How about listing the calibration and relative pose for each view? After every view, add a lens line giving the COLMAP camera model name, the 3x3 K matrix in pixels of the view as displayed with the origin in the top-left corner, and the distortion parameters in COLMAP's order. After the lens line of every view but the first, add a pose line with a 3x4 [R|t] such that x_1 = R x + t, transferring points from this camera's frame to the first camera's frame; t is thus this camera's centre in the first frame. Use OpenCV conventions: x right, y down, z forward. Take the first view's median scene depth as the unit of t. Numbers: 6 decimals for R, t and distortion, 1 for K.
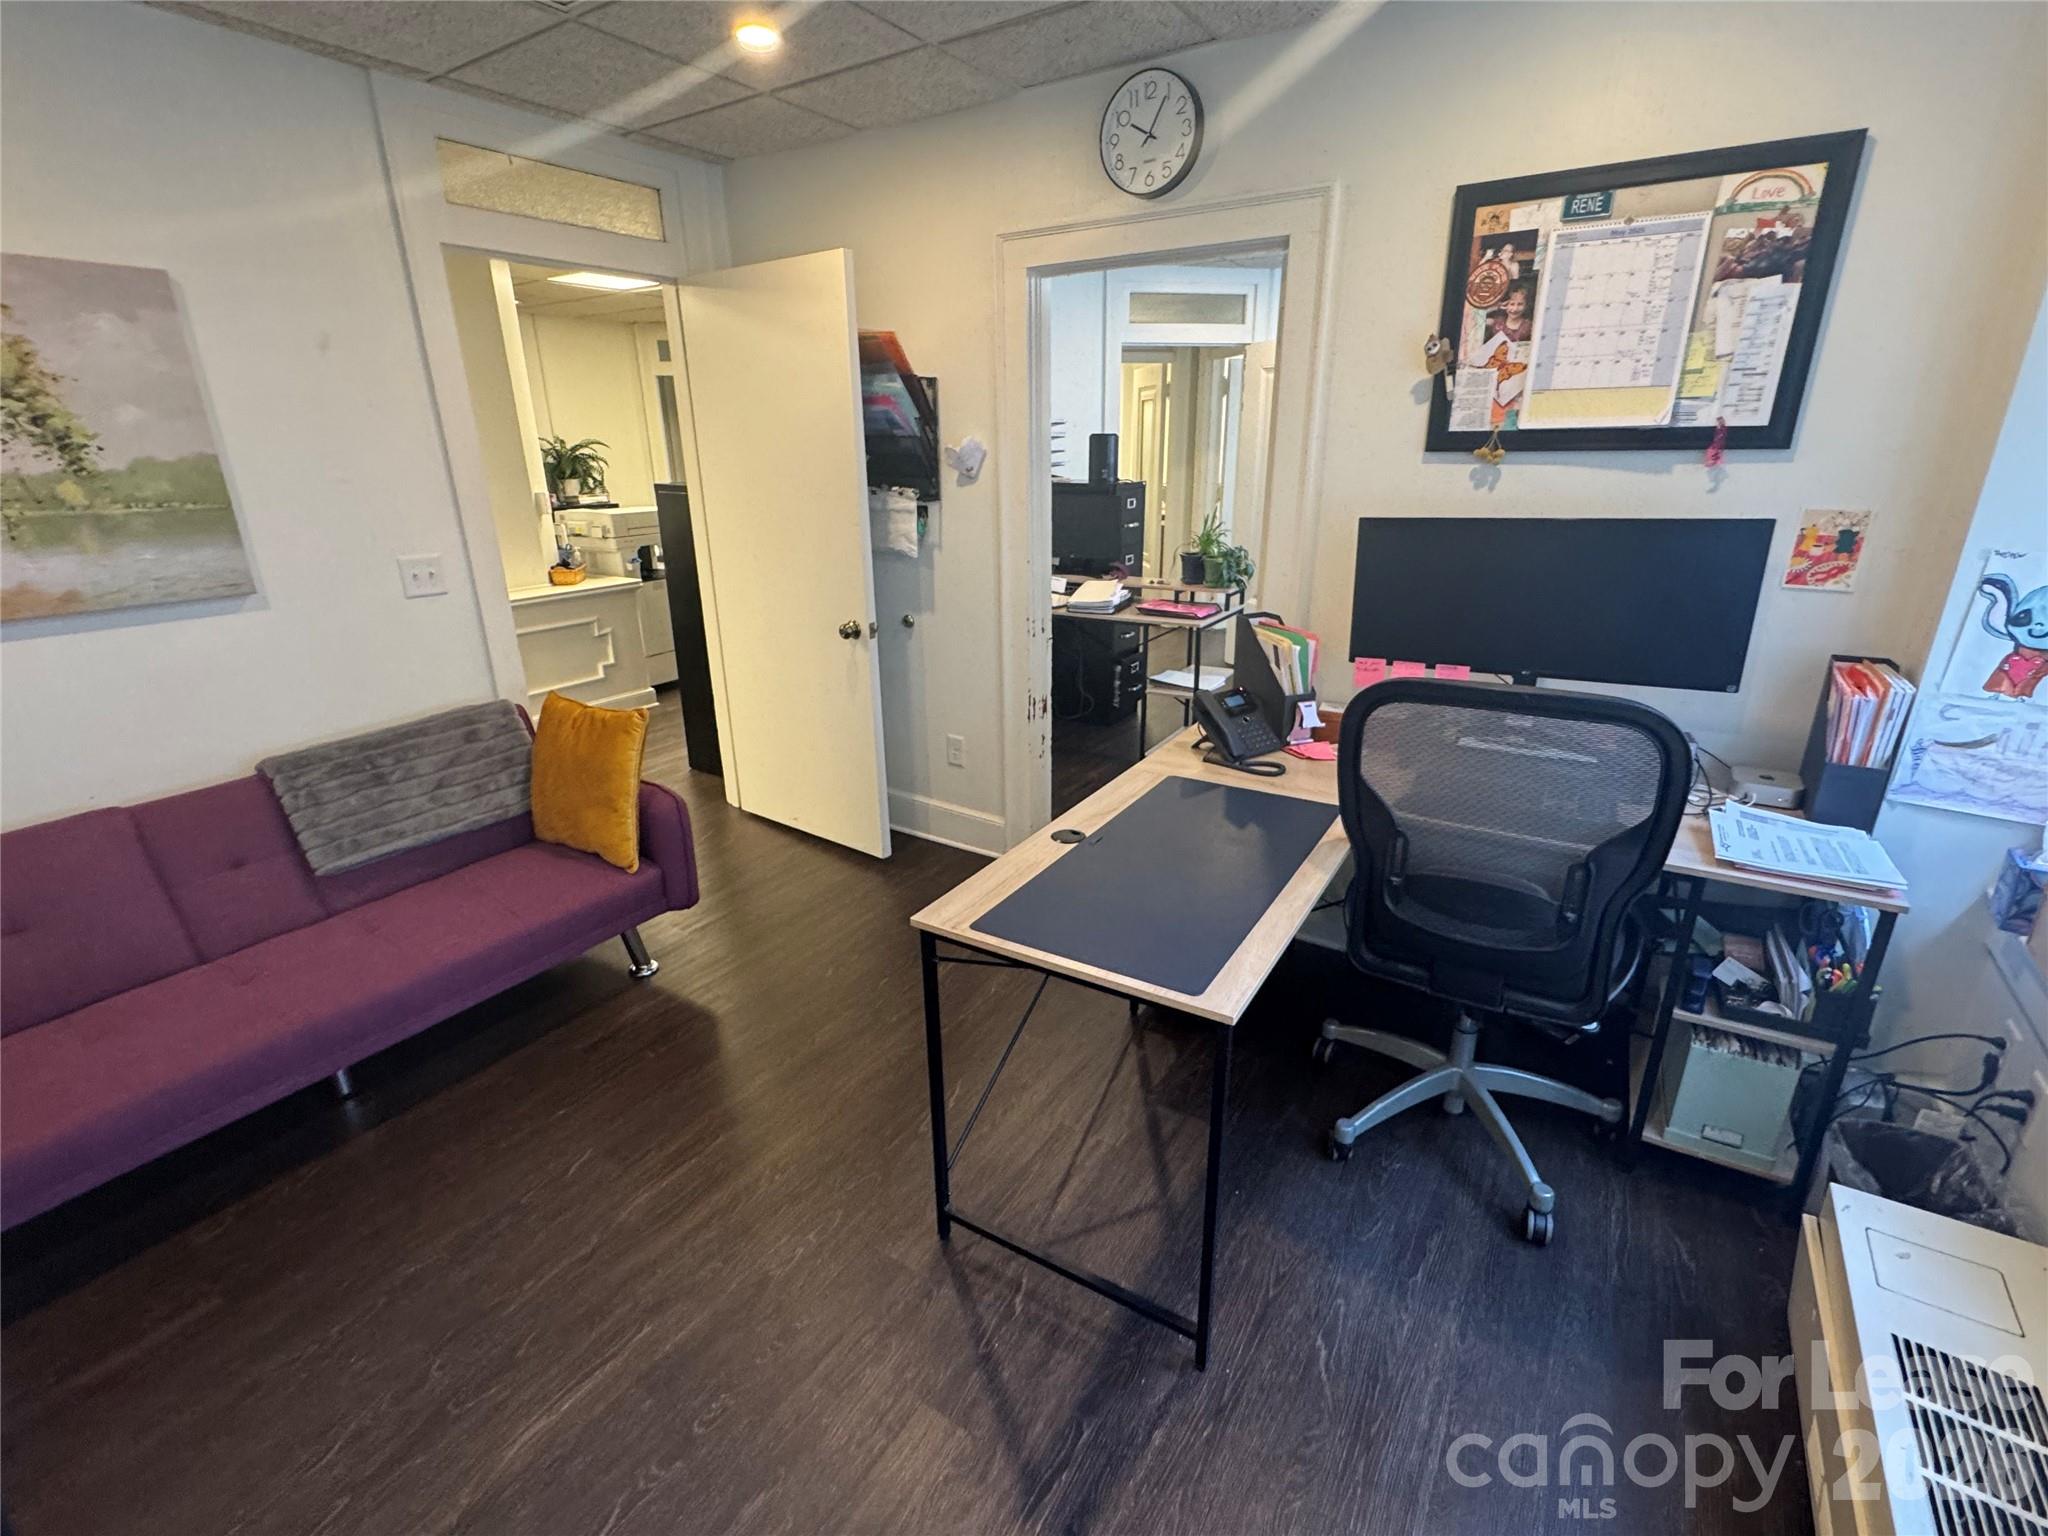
lens RADIAL K [[948.1, 0, 1024.0], [0, 948.1, 768.0], [0, 0, 1]] dist [-0.000278, -0.000105]
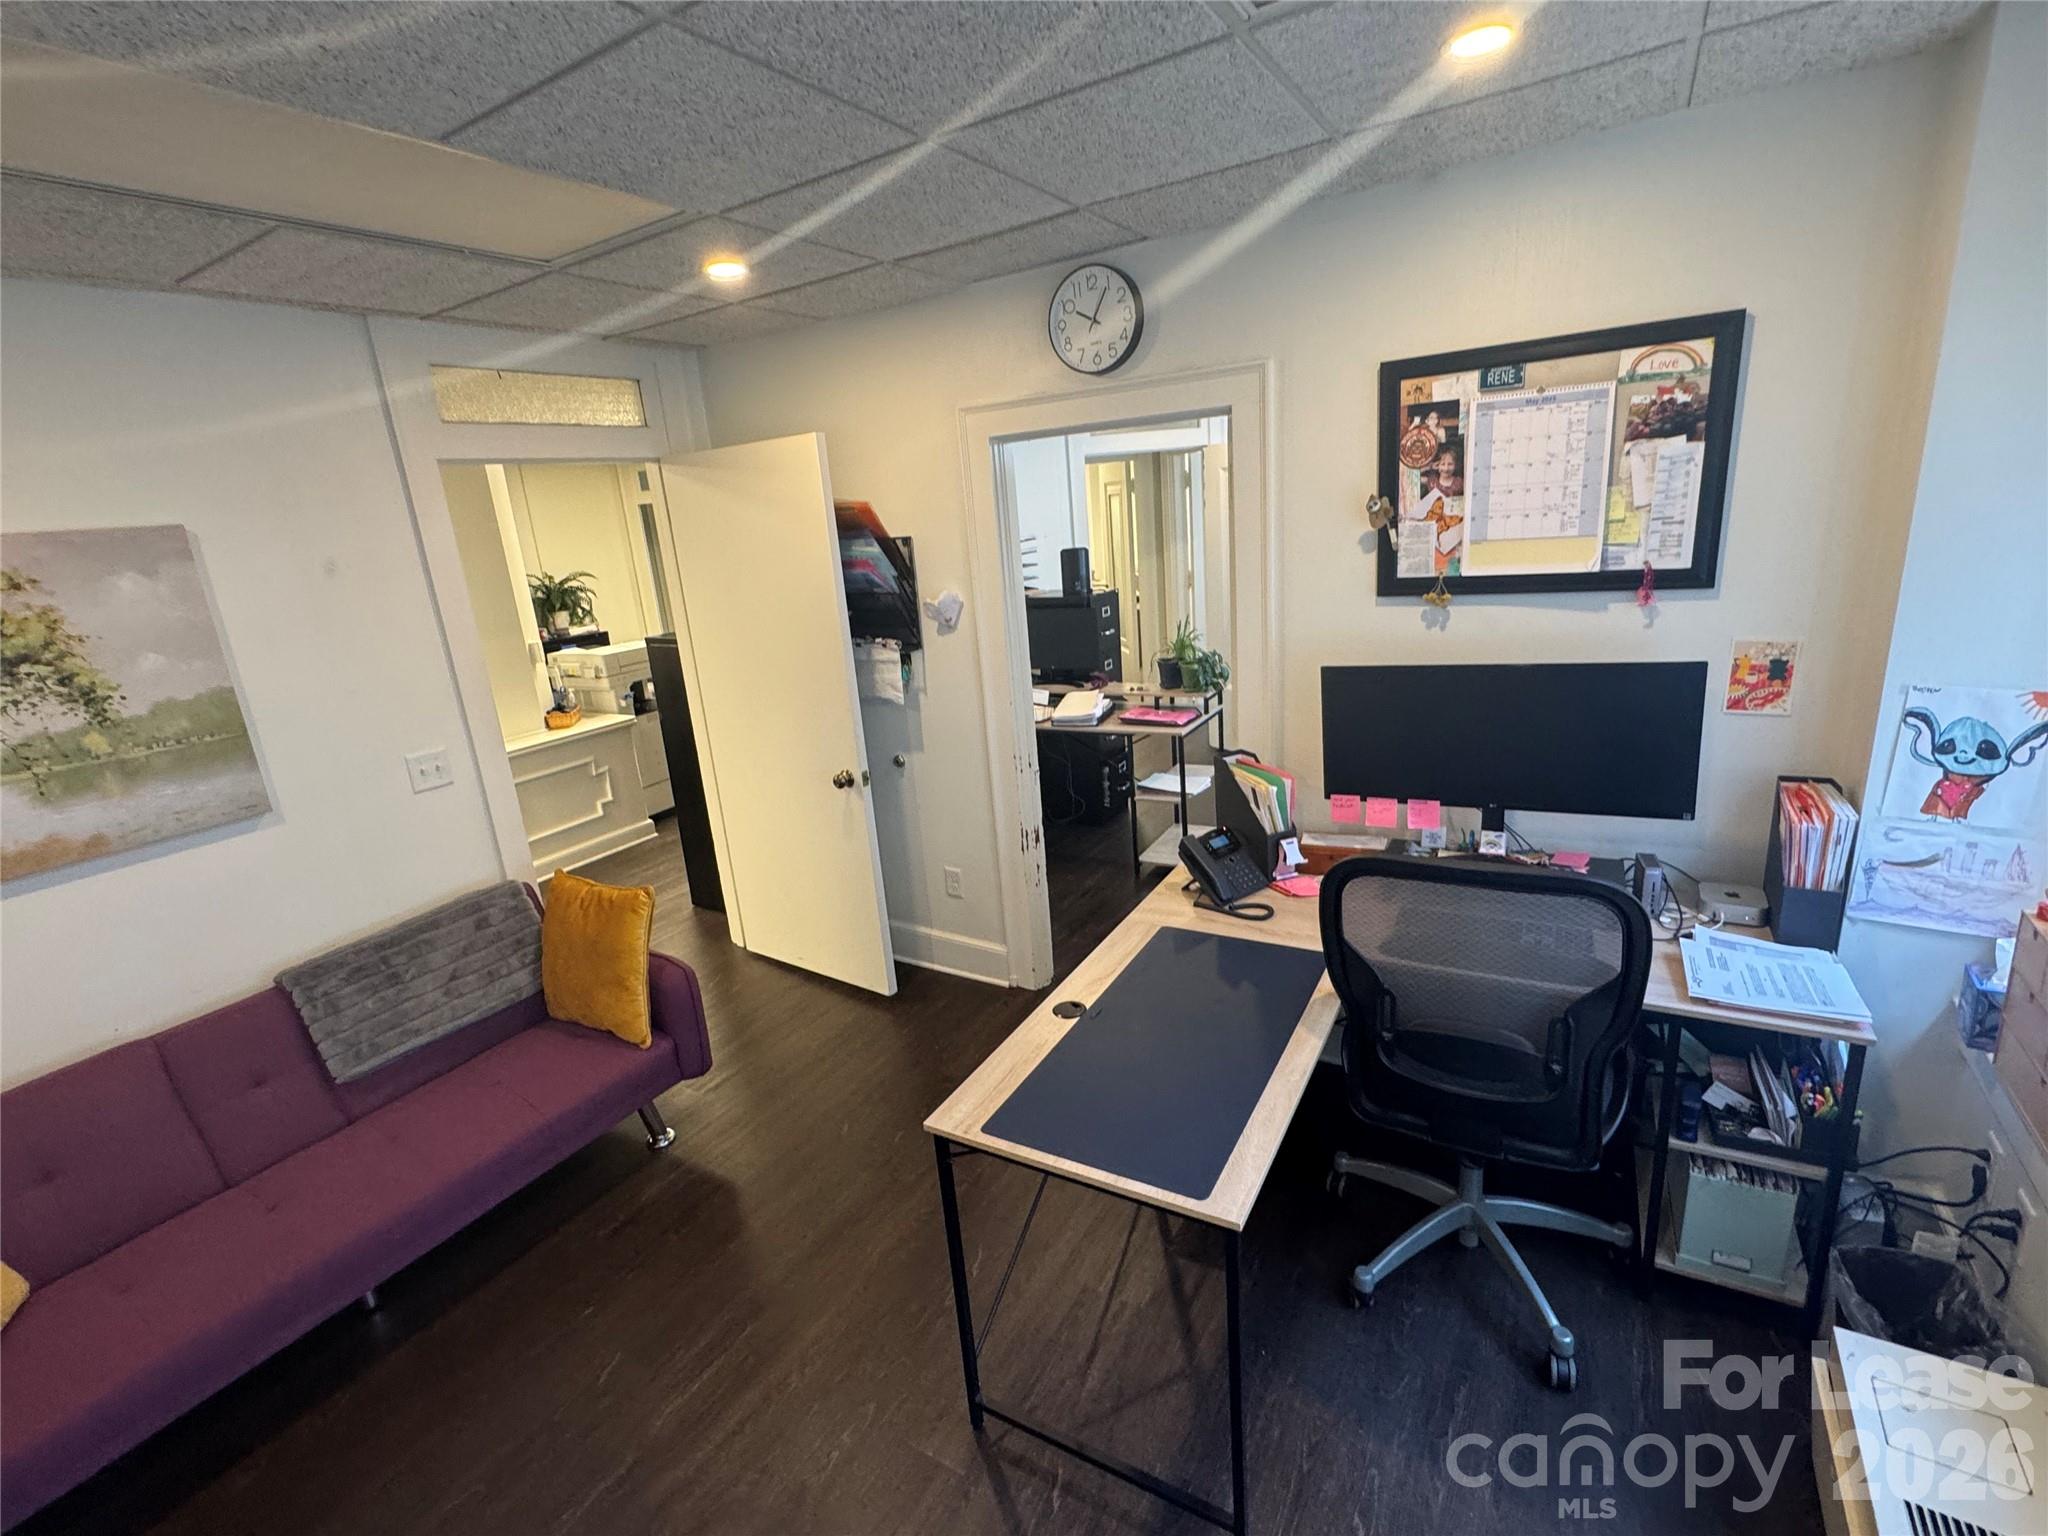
lens RADIAL K [[945.3, 0, 1024.0], [0, 945.3, 766.7], [0, 0, 1]] dist [0.000574, -0.000509]
pose [[0.997194, -0.074419, 0.008060, 0.008100], [0.074799, 0.994794, -0.069211, -0.114619], [-0.002867, 0.069620, 0.997569, -0.044540]]
